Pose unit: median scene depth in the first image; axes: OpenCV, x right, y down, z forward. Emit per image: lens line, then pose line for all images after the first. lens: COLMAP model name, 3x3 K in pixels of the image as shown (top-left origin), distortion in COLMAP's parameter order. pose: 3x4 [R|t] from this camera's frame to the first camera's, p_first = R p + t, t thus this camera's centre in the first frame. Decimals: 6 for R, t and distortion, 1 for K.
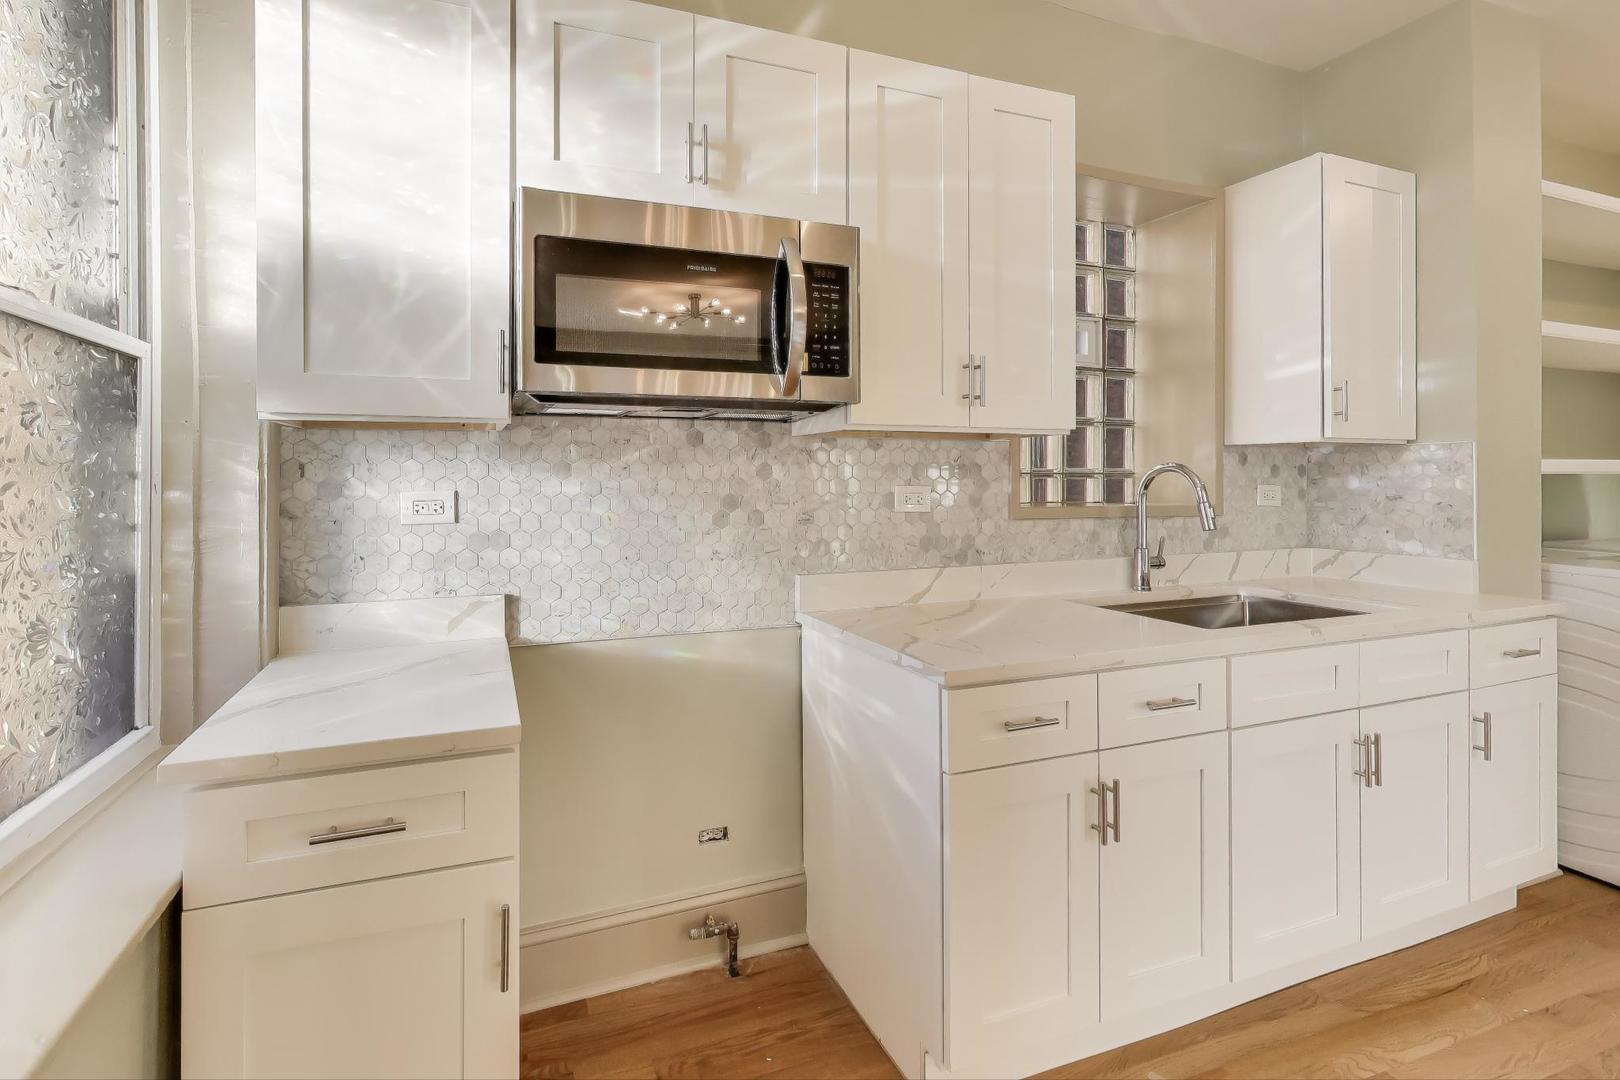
lens RADIAL K [[688.8, 0, 702.9], [0, 688.8, 472.2], [0, 0, 1]] dist [-0.002024, -0.000413]
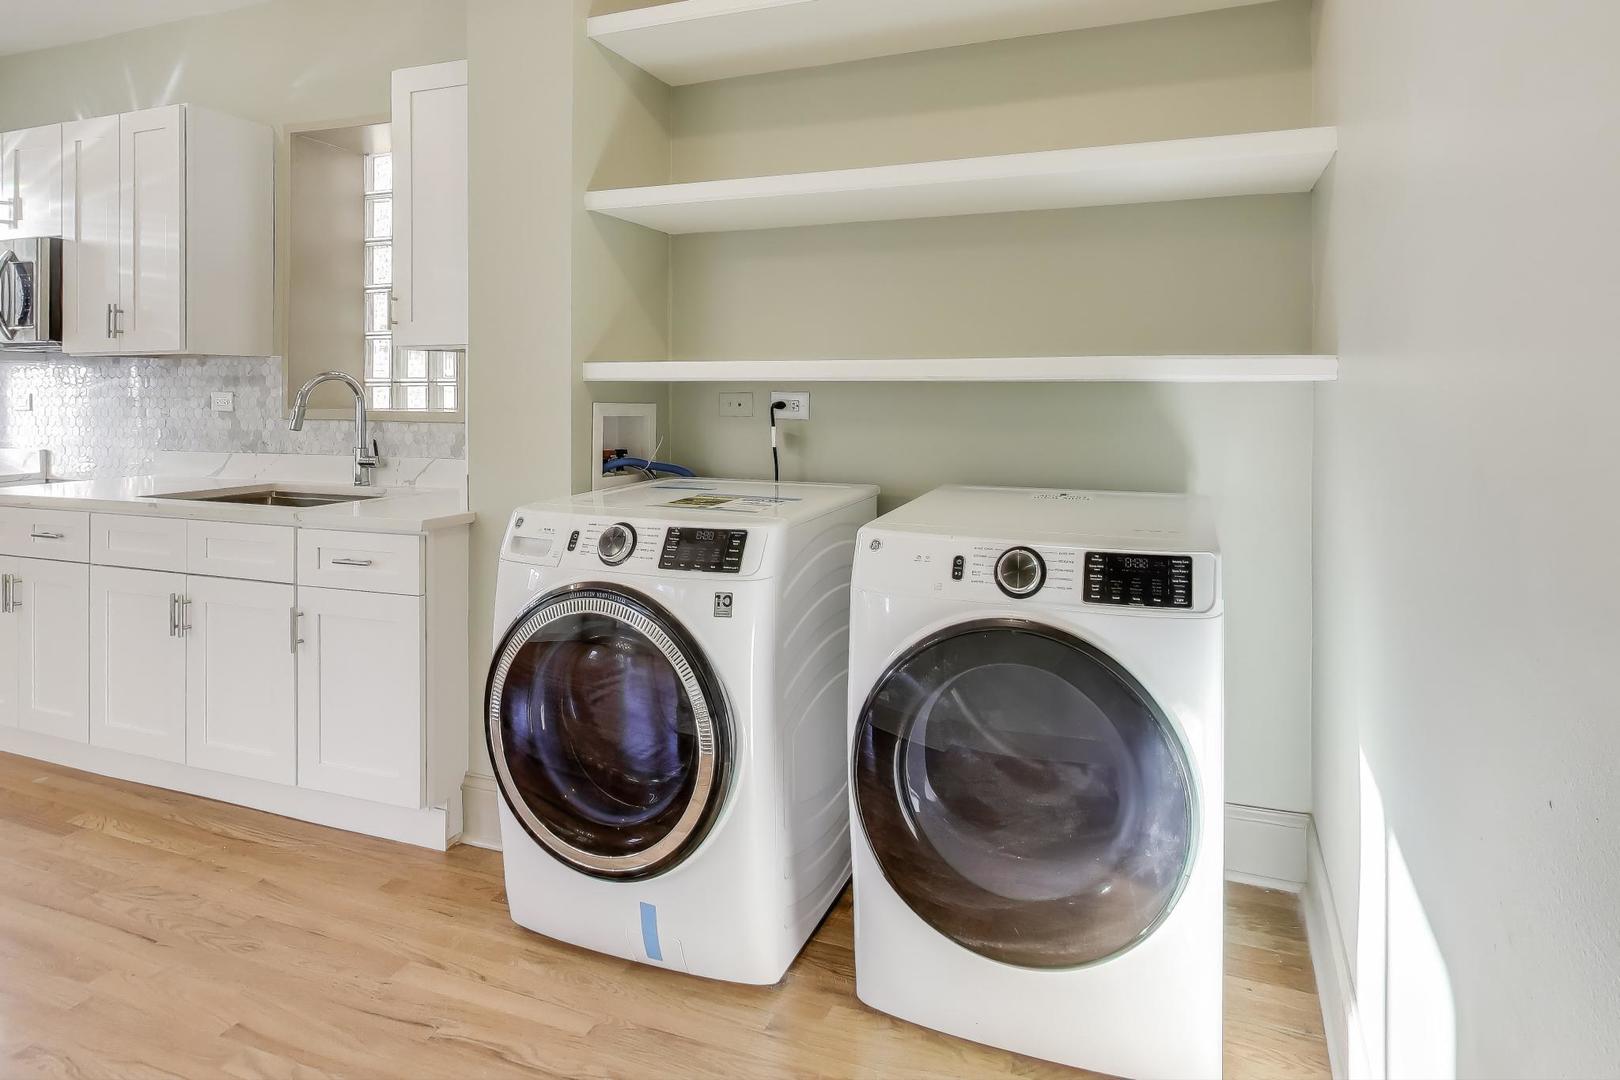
lens RADIAL K [[837.4, 0, 902.6], [0, 837.4, 383.6], [0, 0, 1]] dist [-0.000143, -0.000502]
pose [[0.801334, -0.003663, -0.598206, 2.670949], [0.005038, 0.999987, 0.000625, 0.010160], [0.598196, -0.003514, 0.801342, 0.531277]]
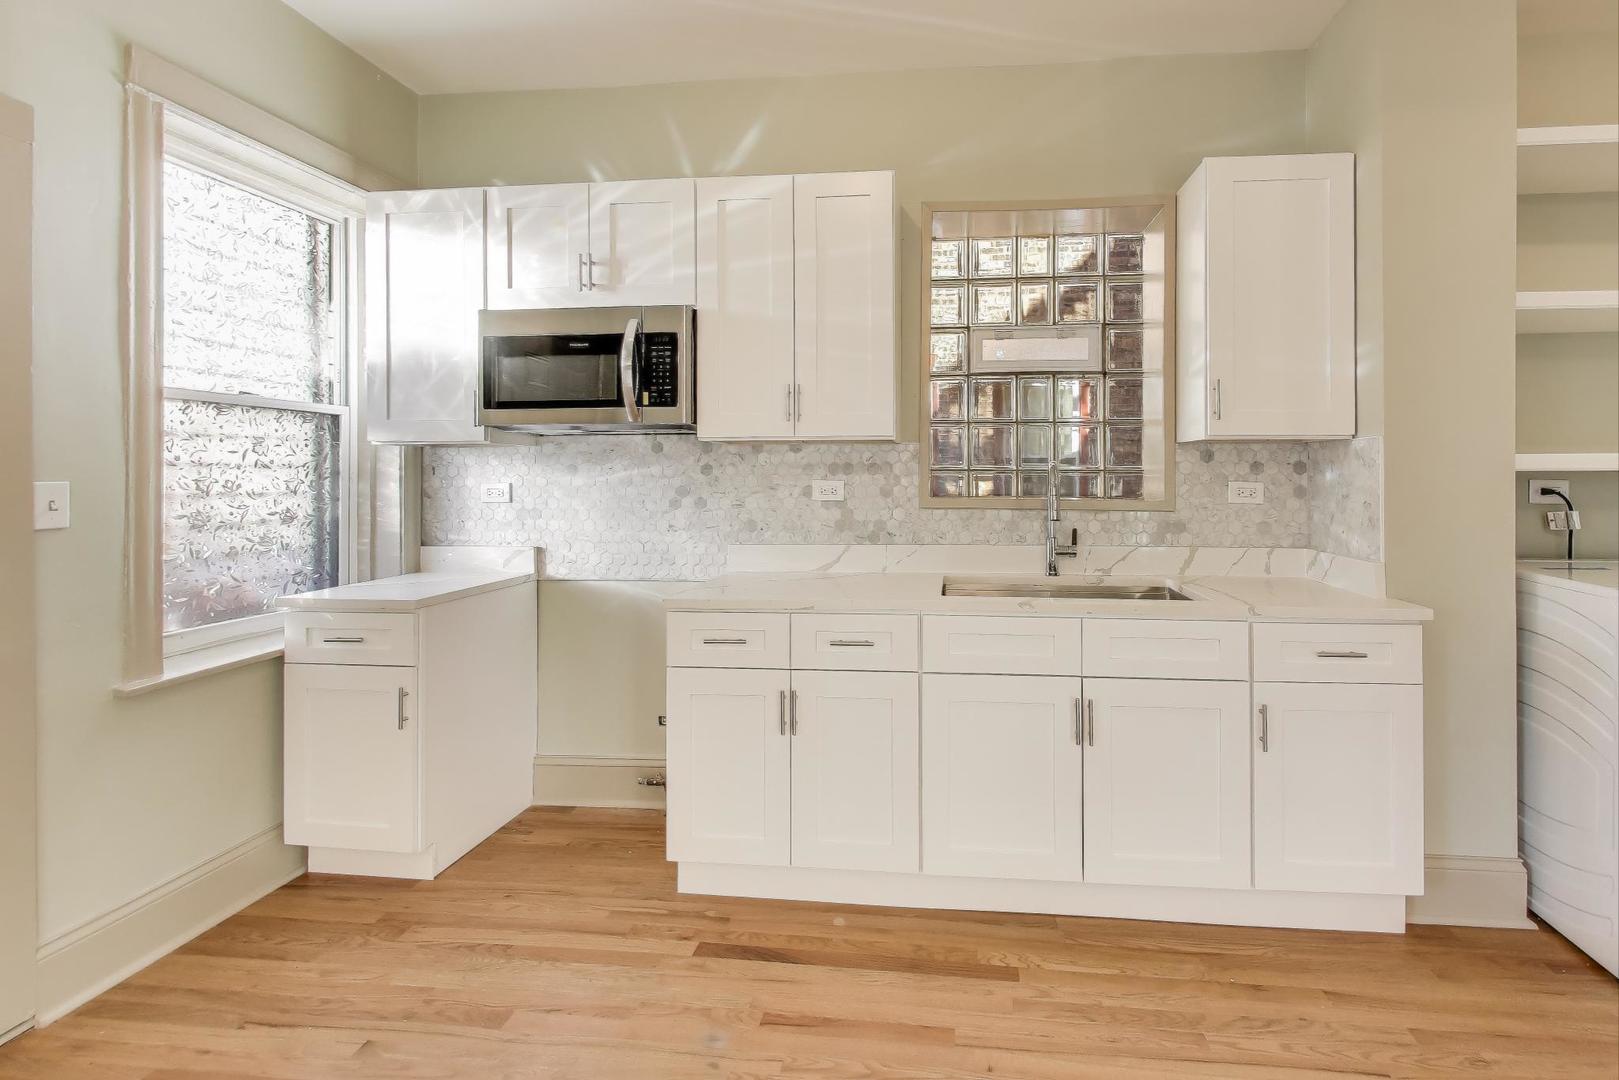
lens RADIAL K [[714.8, 0, 896.2], [0, 714.8, 468.4], [0, 0, 1]] dist [0.009874, -0.004832]
pose [[0.919089, -0.003715, -0.394033, 1.062574], [0.002741, 0.999992, -0.003035, 0.001192], [0.394041, 0.001710, 0.919091, -0.199825]]
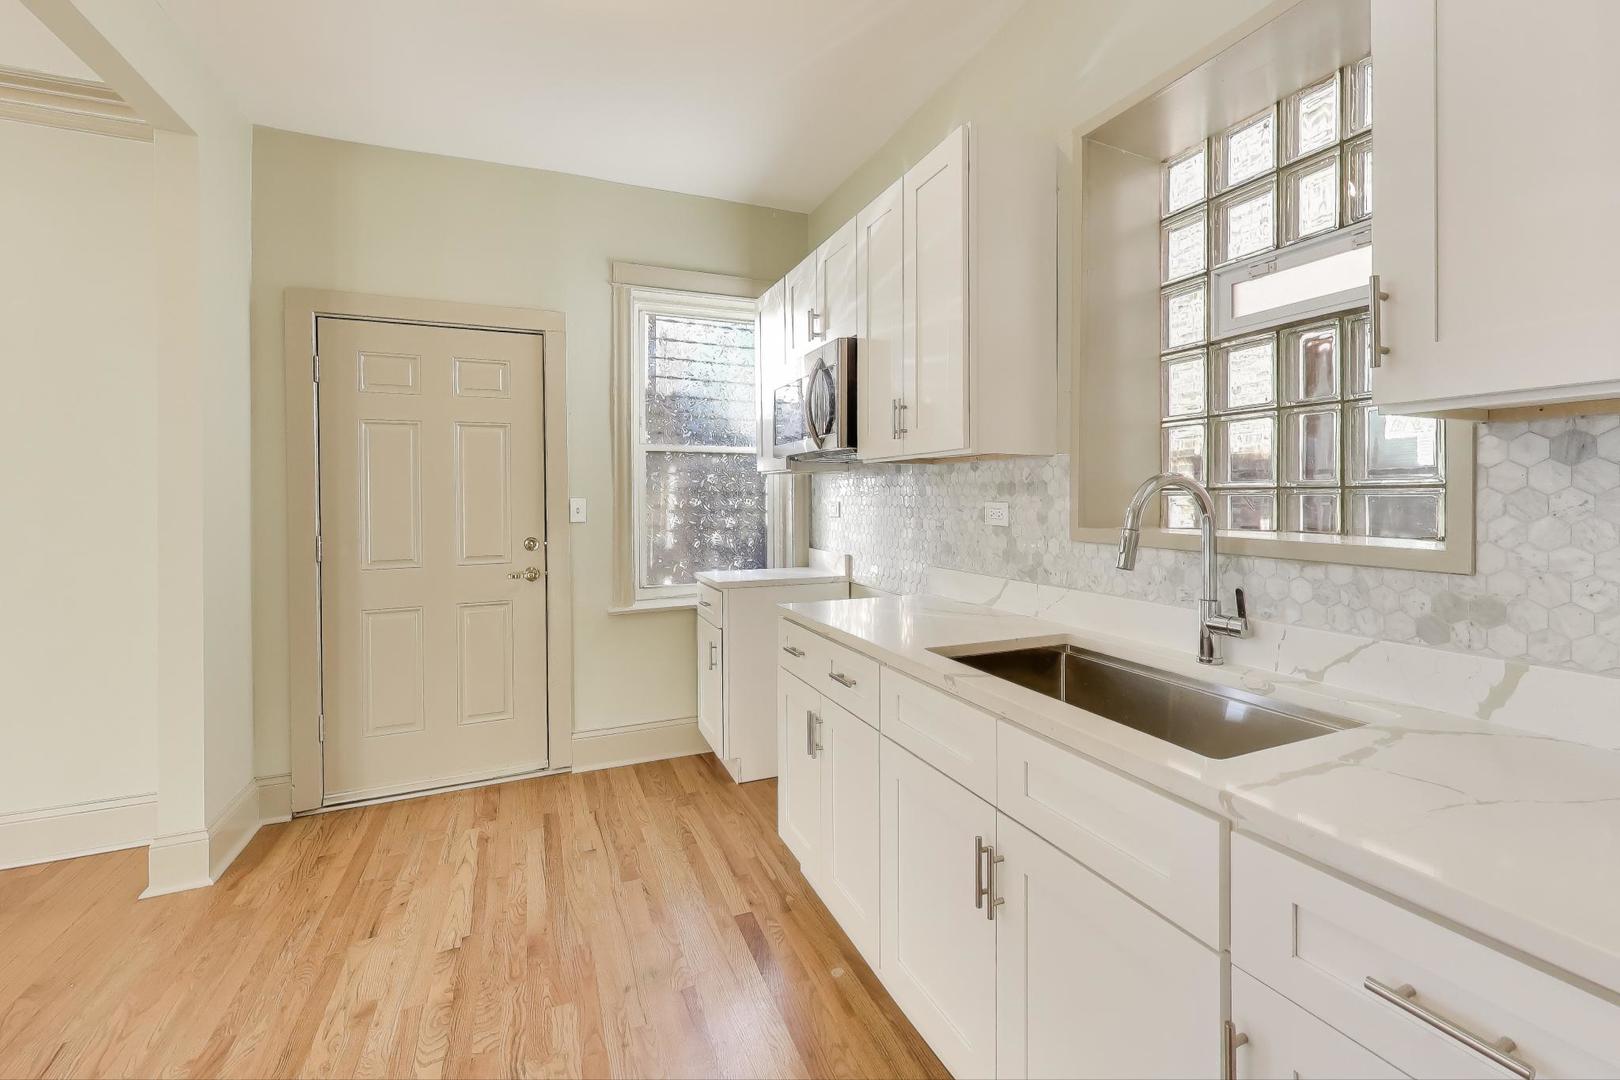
lens RADIAL K [[708.7, 0, 852.8], [0, 708.7, 492.2], [0, 0, 1]] dist [-0.000392, -0.000103]
pose [[0.125178, -0.004698, -0.992123, 1.575808], [0.006666, 0.999970, -0.003894, 0.007460], [0.992112, -0.006126, 0.125206, 0.702317]]
